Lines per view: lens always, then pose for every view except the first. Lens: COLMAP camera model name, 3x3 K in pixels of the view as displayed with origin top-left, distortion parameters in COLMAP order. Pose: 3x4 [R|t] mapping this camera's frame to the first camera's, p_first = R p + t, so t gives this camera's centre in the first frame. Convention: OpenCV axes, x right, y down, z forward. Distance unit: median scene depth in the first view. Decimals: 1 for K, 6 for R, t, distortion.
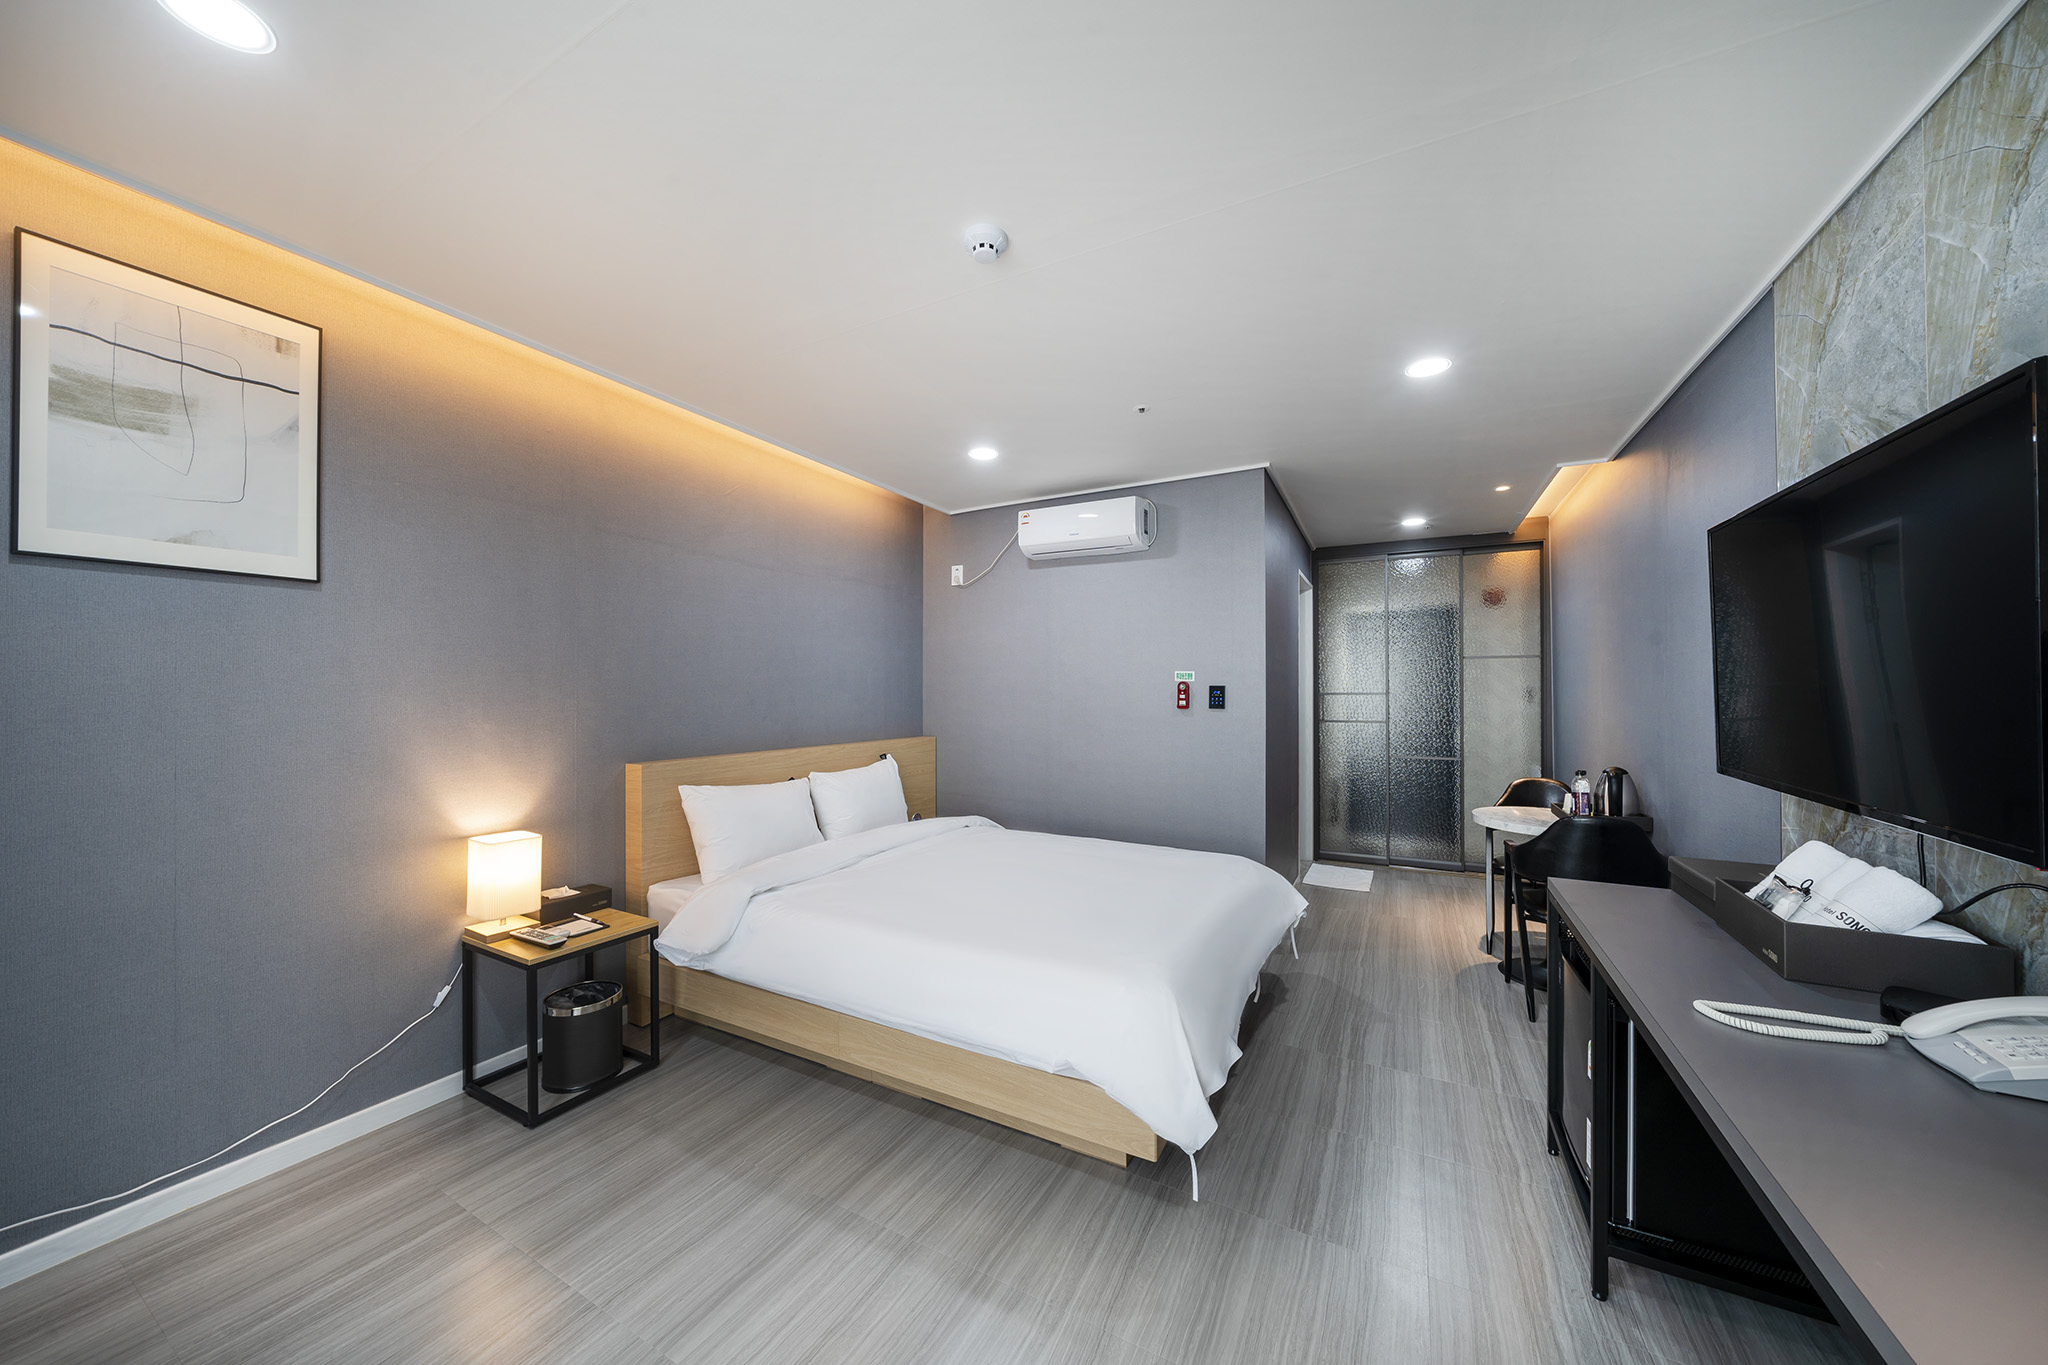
lens RADIAL K [[701.2, 0, 1026.4], [0, 701.2, 685.1], [0, 0, 1]] dist [-0.007143, -0.000112]
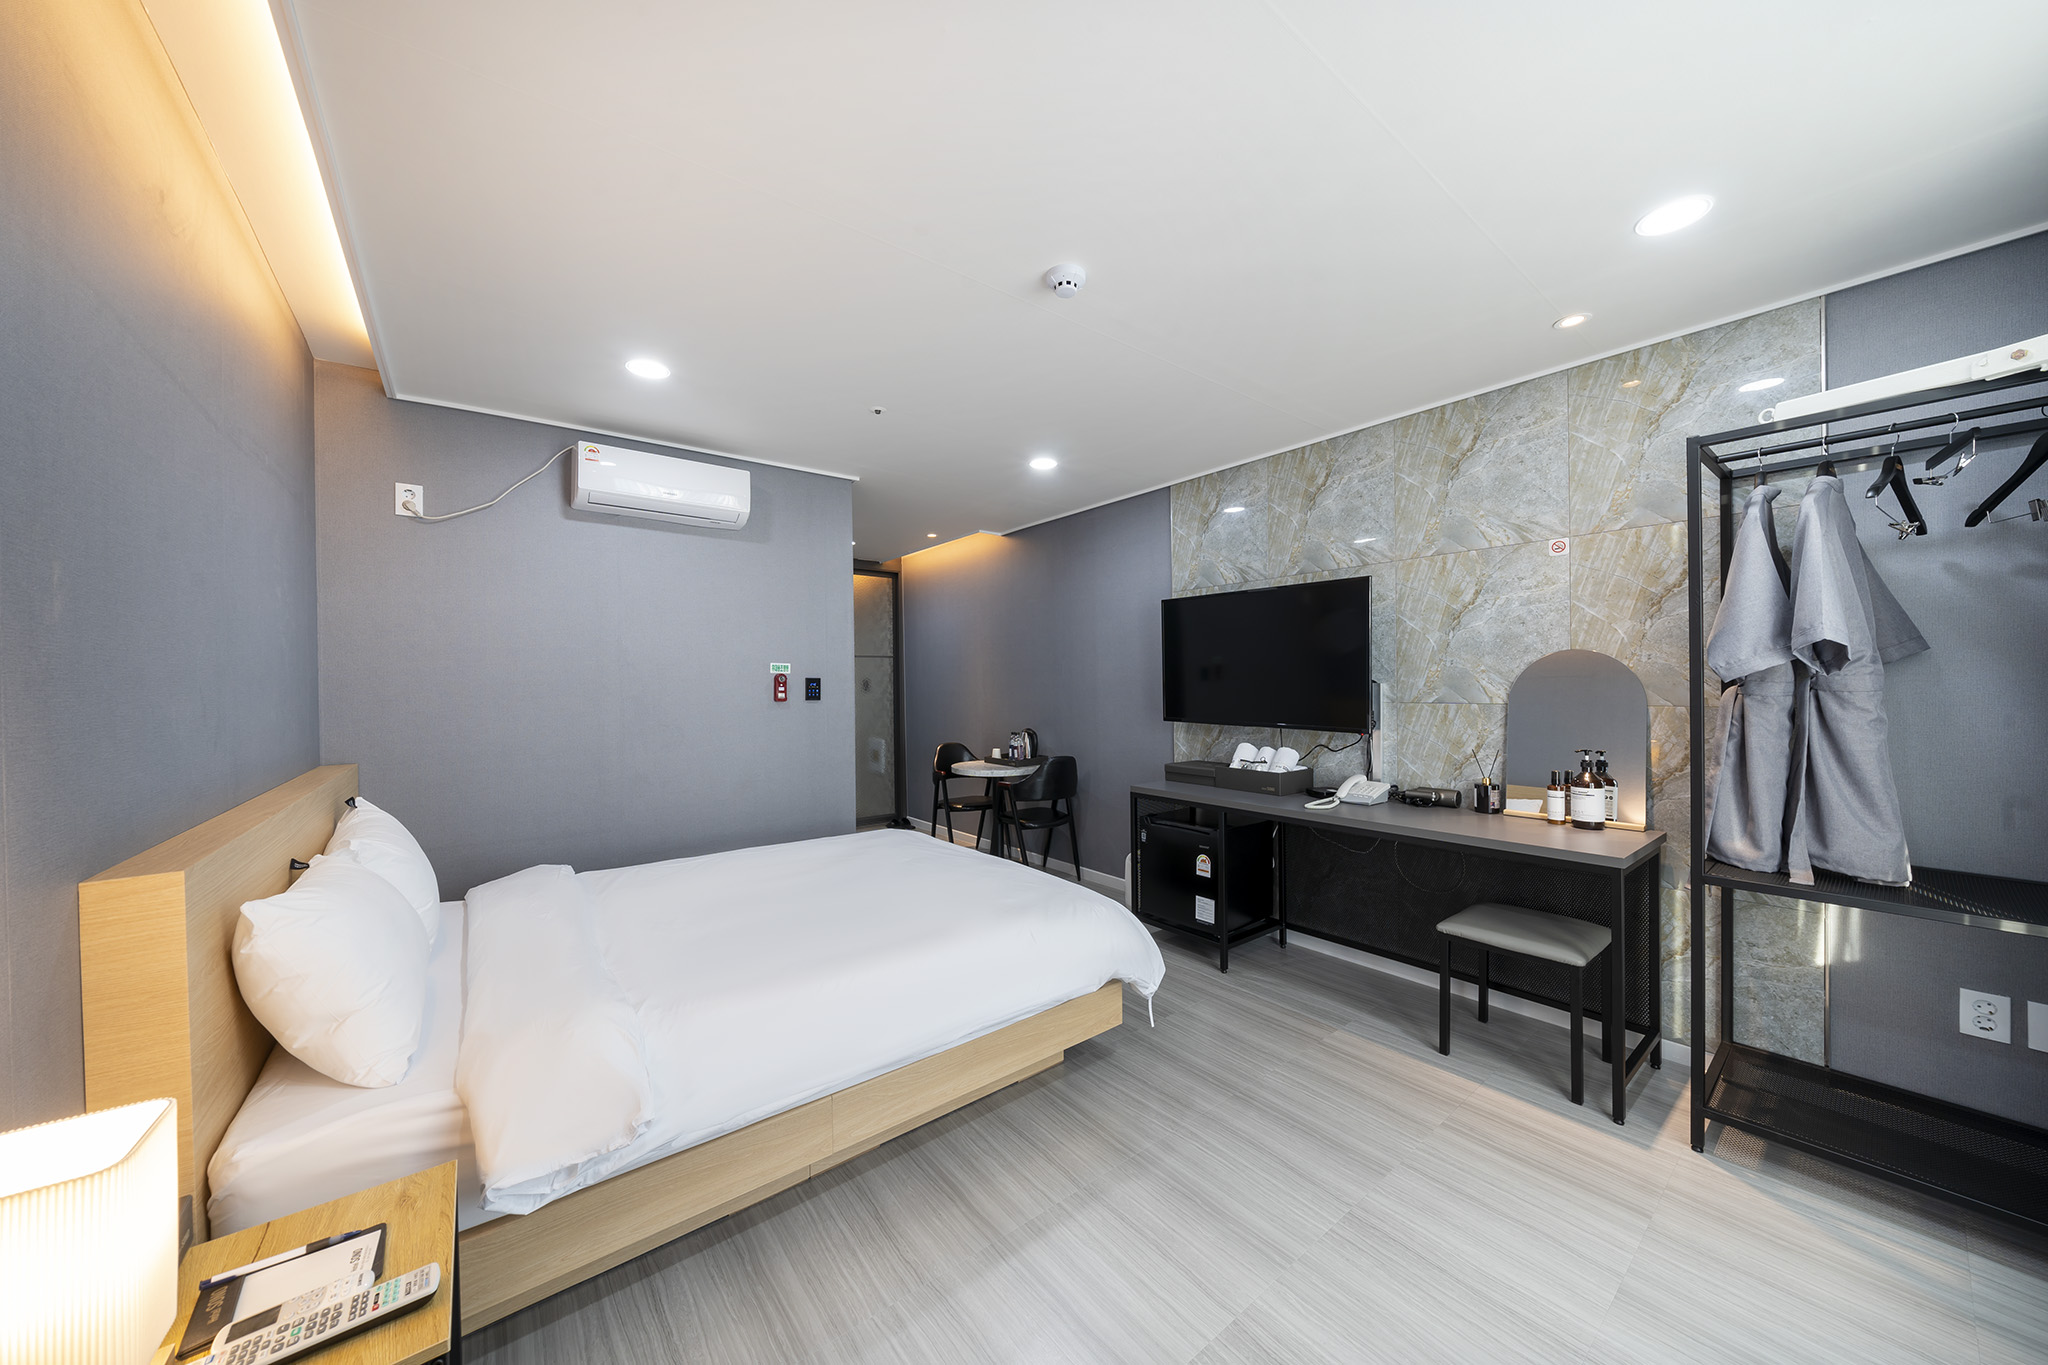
lens RADIAL K [[703.3, 0, 1027.7], [0, 703.3, 683.3], [0, 0, 1]] dist [-0.000392, -0.000020]
pose [[0.389474, -0.004544, 0.921026, -0.853927], [-0.000640, 0.999986, 0.005204, 0.004576], [-0.921037, -0.002616, 0.389466, 0.466887]]
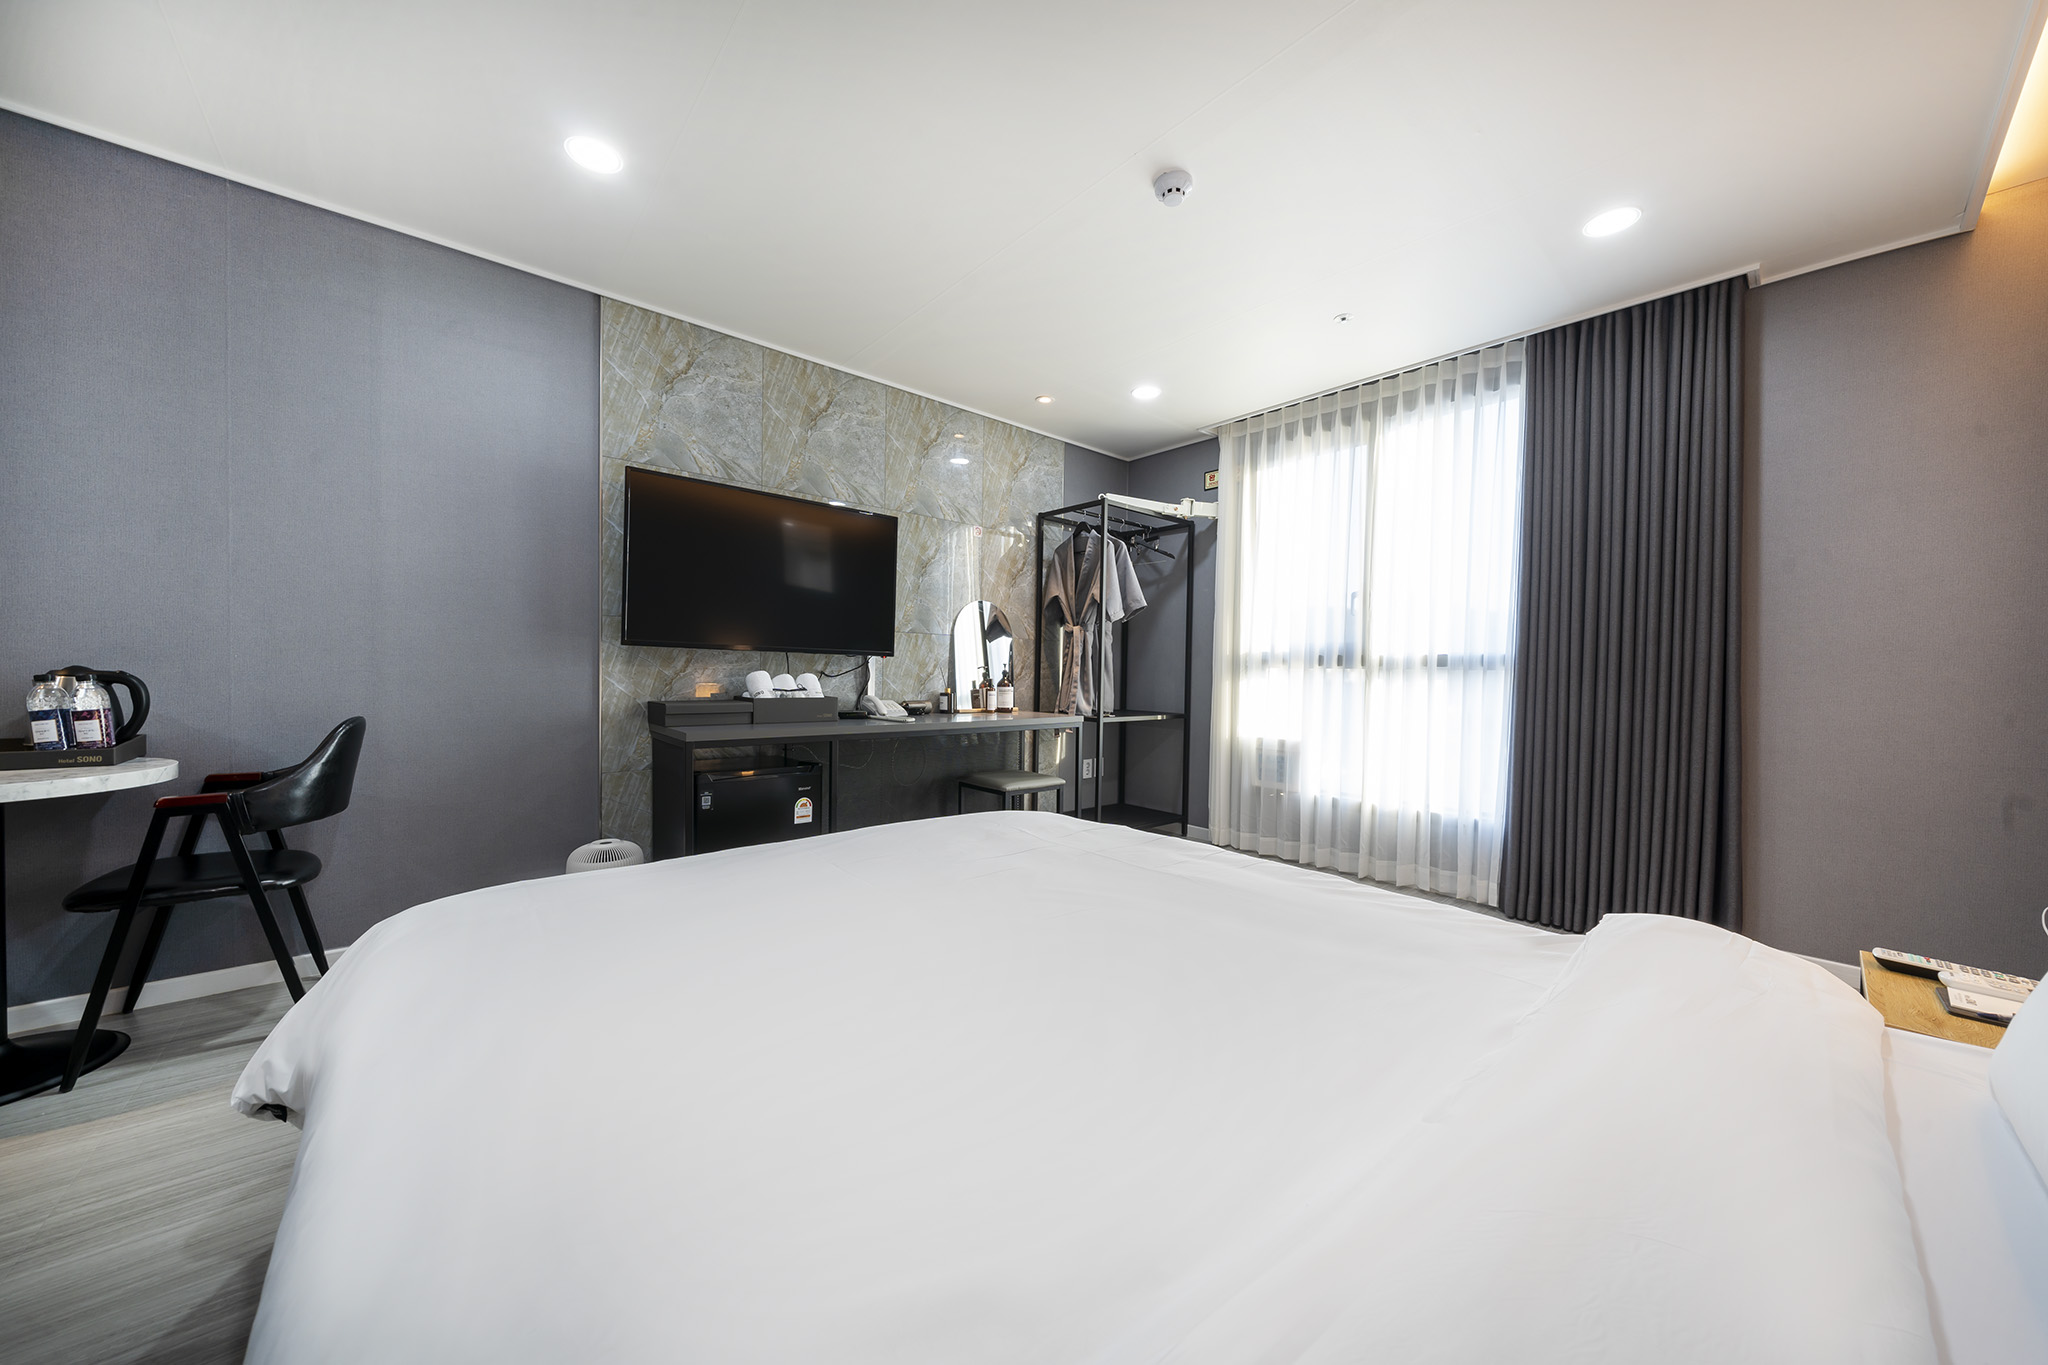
lens RADIAL K [[703.3, 0, 1027.7], [0, 703.3, 683.3], [0, 0, 1]] dist [-0.000392, -0.000020]
pose [[-0.939618, -0.024839, 0.341323, -0.193506], [-0.023880, 0.999690, 0.007012, 0.141375], [-0.341392, -0.001562, -0.939920, 1.664101]]
